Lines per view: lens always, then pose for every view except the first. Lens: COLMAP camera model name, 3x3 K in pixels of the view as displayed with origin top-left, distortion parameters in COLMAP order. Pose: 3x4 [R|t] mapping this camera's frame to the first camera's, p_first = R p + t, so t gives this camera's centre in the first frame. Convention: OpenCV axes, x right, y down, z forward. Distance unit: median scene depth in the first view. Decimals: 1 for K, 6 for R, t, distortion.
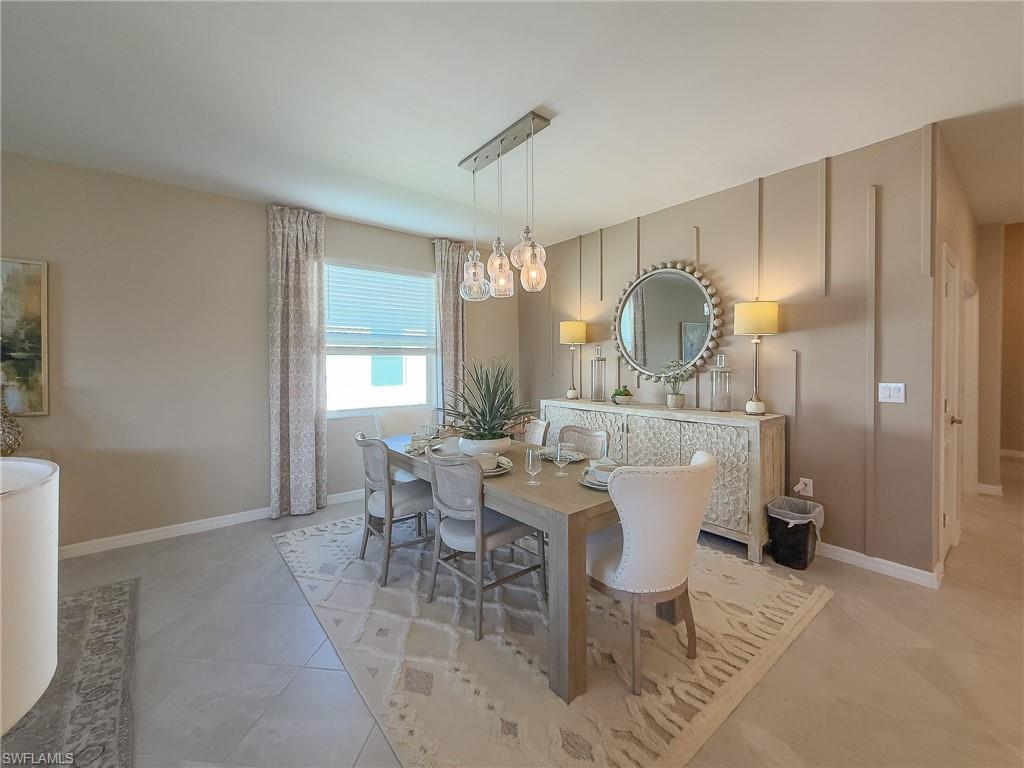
lens RADIAL K [[432.2, 0, 502.0], [0, 432.2, 366.8], [0, 0, 1]] dist [0.002377, 0.000643]
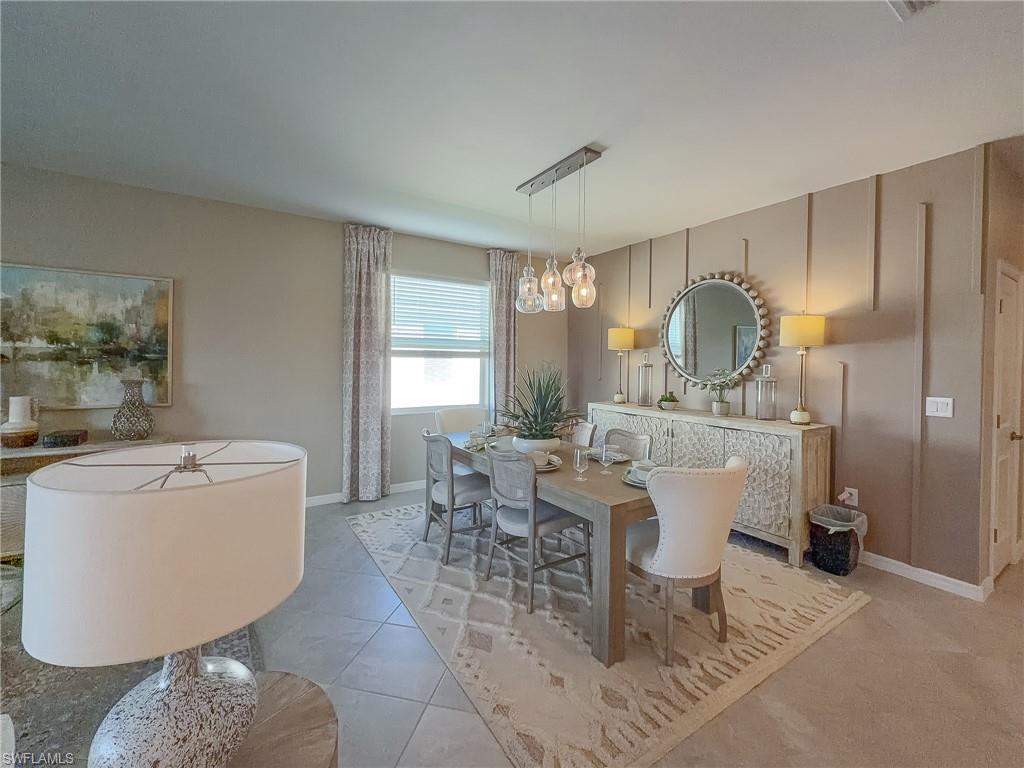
lens RADIAL K [[432.2, 0, 502.0], [0, 432.2, 366.8], [0, 0, 1]] dist [0.002377, 0.000643]
pose [[0.993897, 0.016114, -0.109127, -0.009238], [-0.015891, 0.999869, 0.002918, -0.018288], [0.109160, -0.001166, 0.994023, -0.105396]]
